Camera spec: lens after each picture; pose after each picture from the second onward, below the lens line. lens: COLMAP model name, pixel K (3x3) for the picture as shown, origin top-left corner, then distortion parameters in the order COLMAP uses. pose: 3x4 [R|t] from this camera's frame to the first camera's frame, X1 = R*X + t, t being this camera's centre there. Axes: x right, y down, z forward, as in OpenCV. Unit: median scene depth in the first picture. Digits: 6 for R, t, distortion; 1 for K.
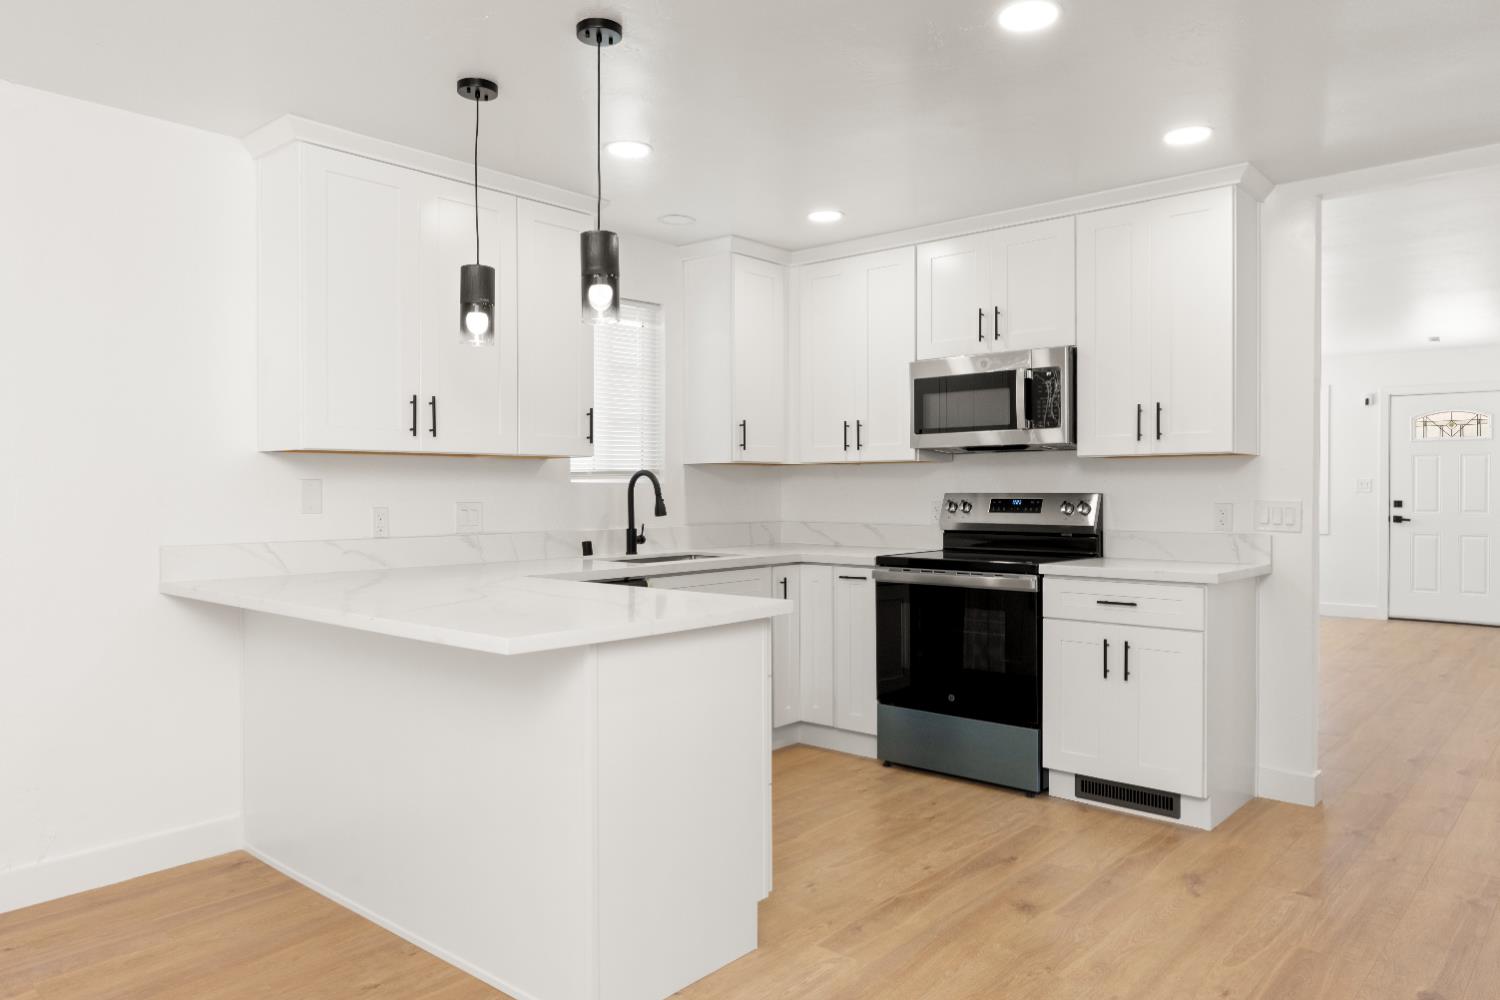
lens RADIAL K [[1004.6, 0, 760.1], [0, 1004.6, 494.0], [0, 0, 1]] dist [-0.010031, -0.003726]
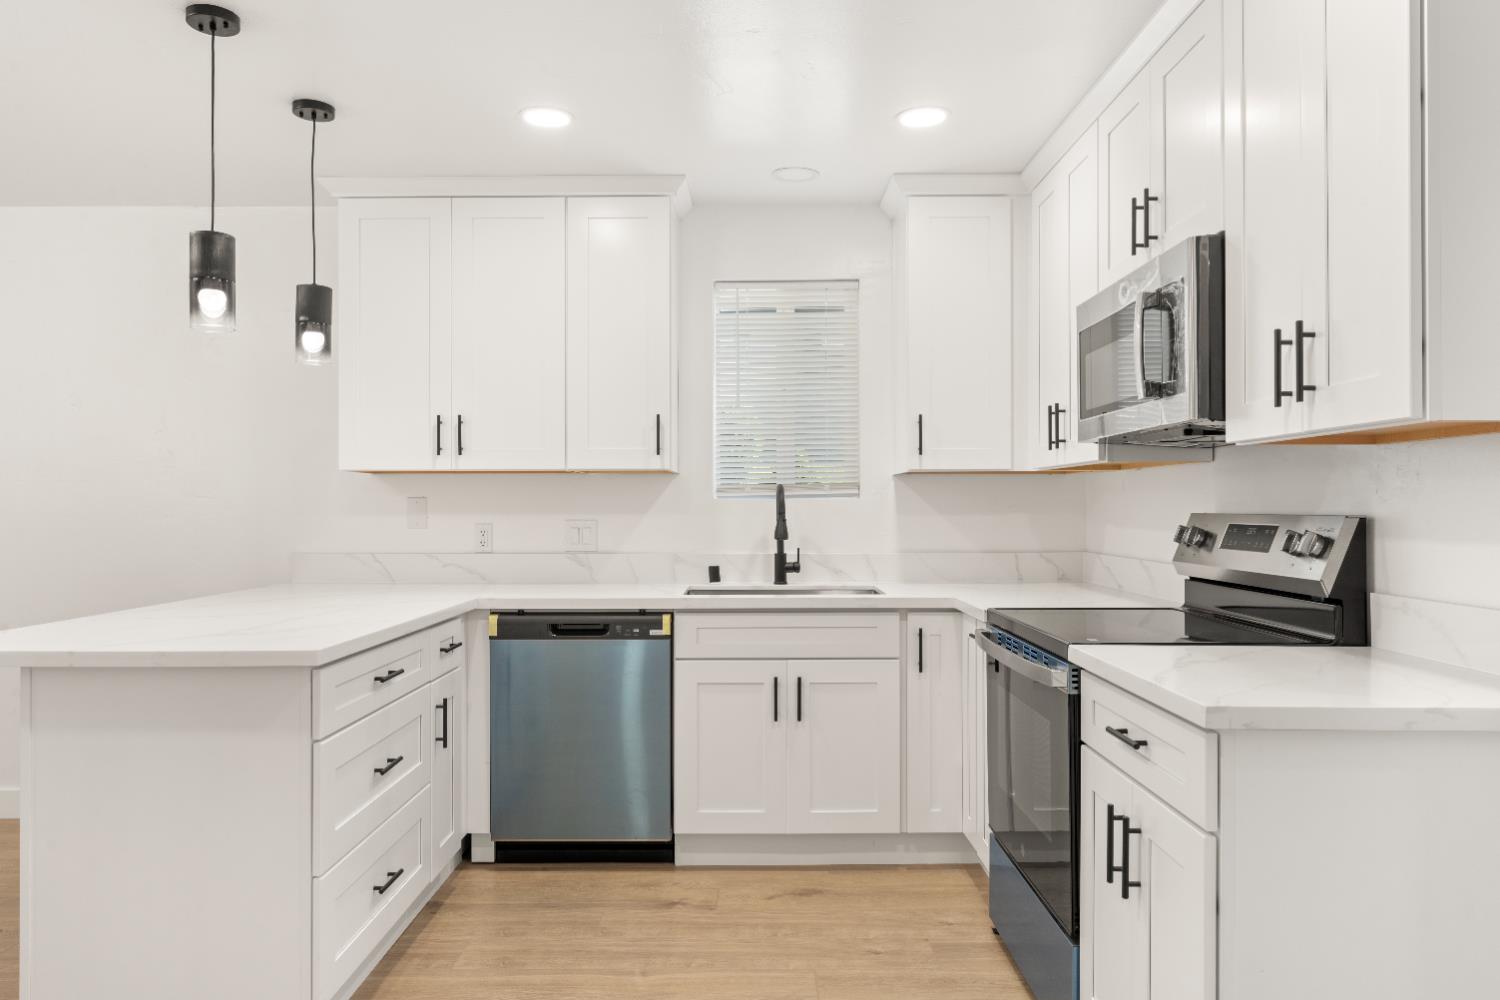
lens RADIAL K [[1004.6, 0, 751.3], [0, 1004.6, 501.4], [0, 0, 1]] dist [-0.010031, -0.003726]
pose [[0.653809, -0.002055, -0.756657, 0.546356], [-0.004594, 0.999967, -0.006685, -0.003754], [0.756646, 0.007847, 0.653778, 0.480460]]
